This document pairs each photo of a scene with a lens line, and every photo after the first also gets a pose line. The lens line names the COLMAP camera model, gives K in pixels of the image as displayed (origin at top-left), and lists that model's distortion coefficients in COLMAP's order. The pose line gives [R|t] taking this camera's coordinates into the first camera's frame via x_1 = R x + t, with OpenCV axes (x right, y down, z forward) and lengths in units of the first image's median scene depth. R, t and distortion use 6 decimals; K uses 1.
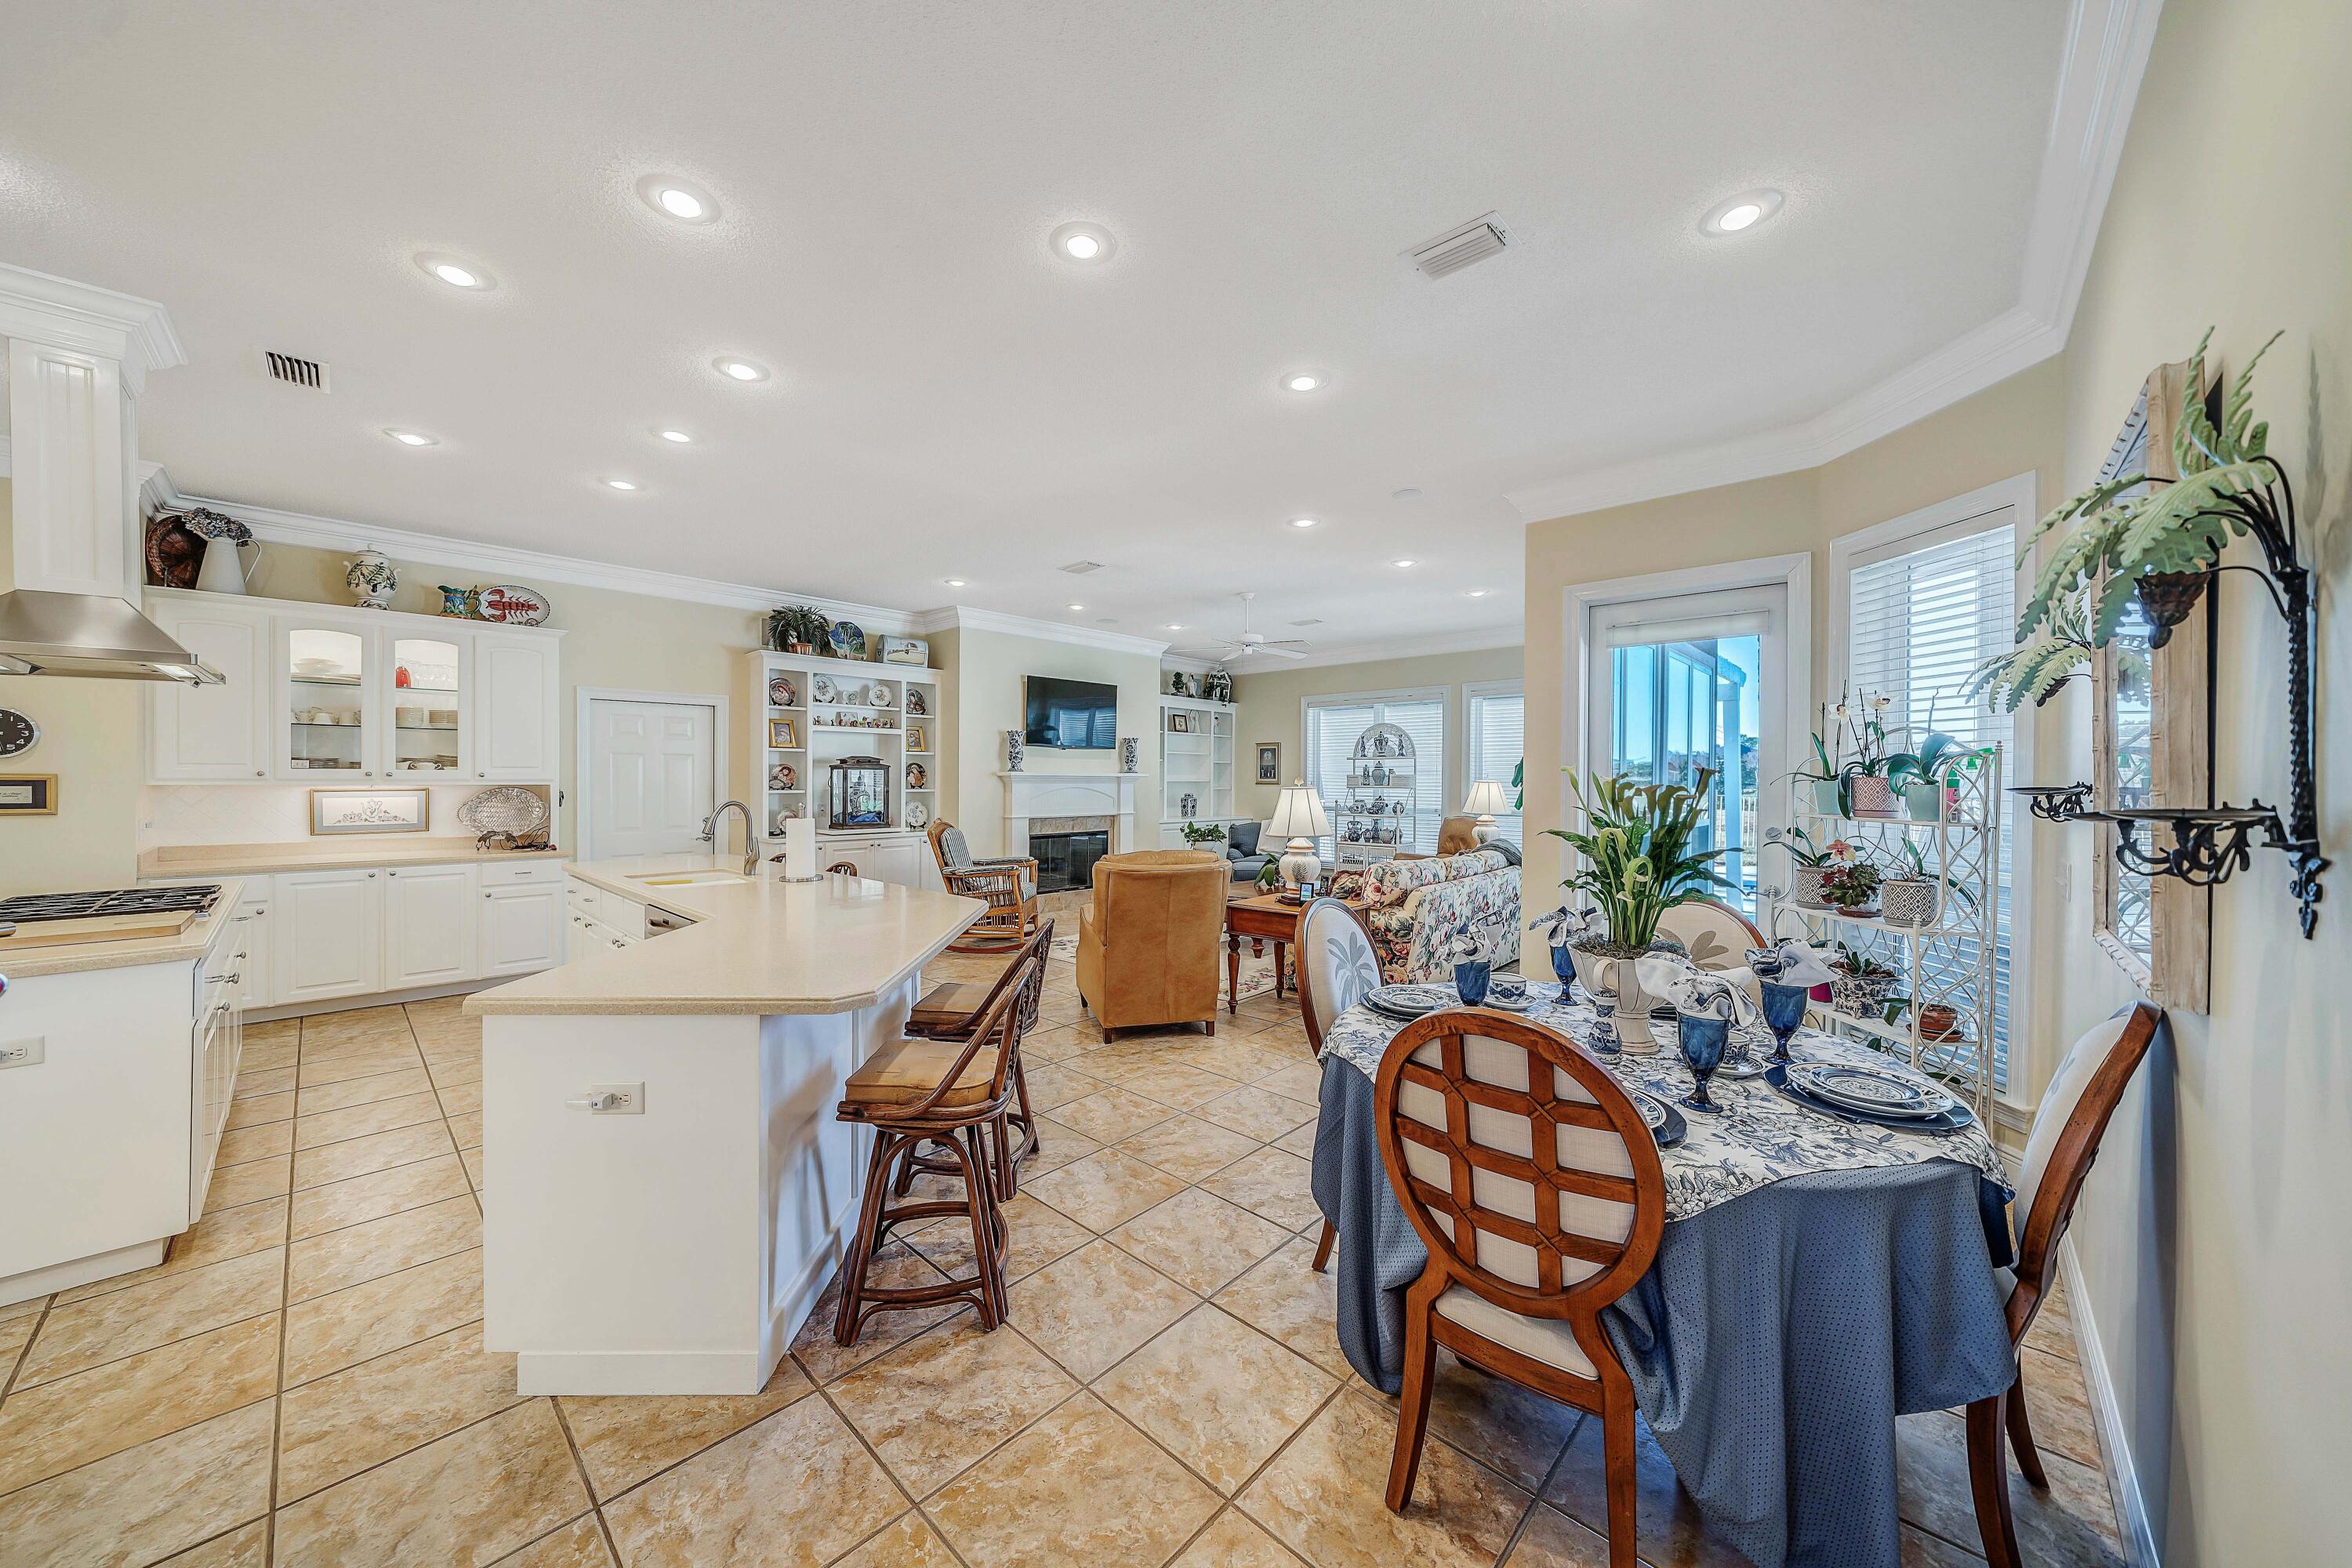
lens RADIAL K [[817.3, 0, 1163.8], [0, 817.3, 812.4], [0, 0, 1]] dist [0.000441, -0.000050]
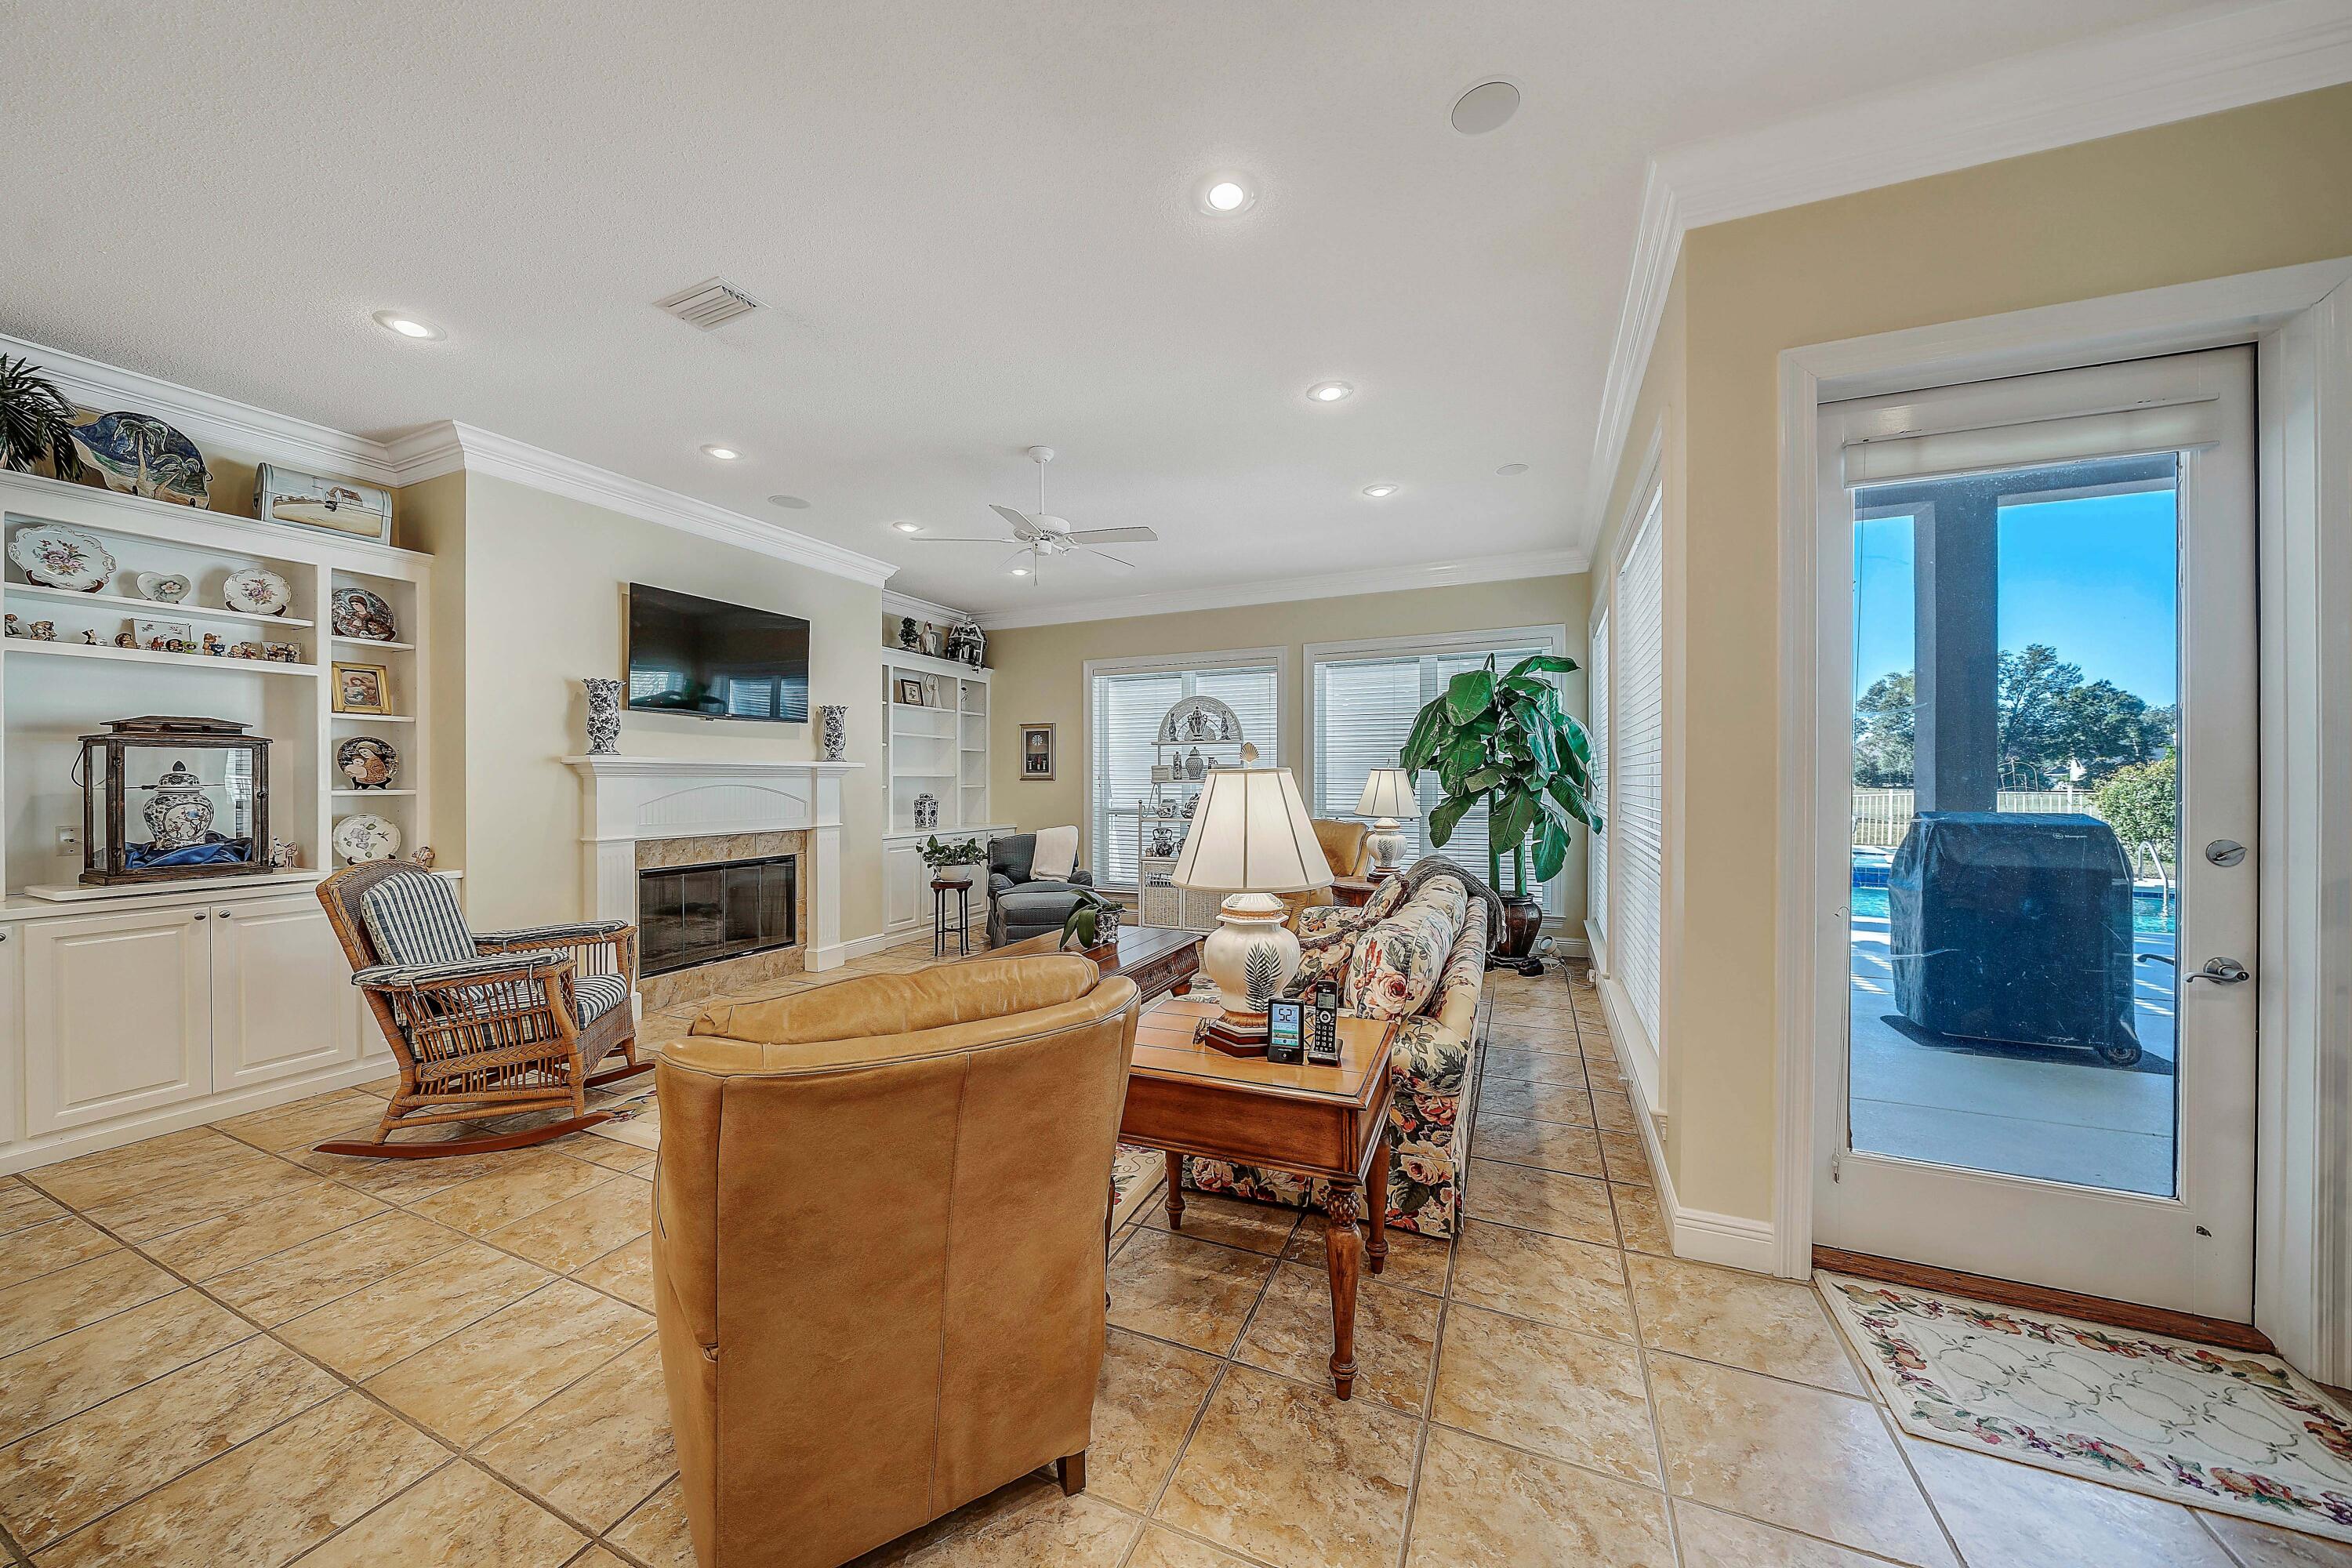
lens RADIAL K [[827.6, 0, 1176.0], [0, 827.6, 784.0], [0, 0, 1]] dist [-0.007641, 0.000027]
pose [[0.941040, -0.008155, 0.338197, -0.008741], [0.020361, 0.999262, -0.032558, -0.005478], [-0.337682, 0.037524, 0.940512, 0.337109]]
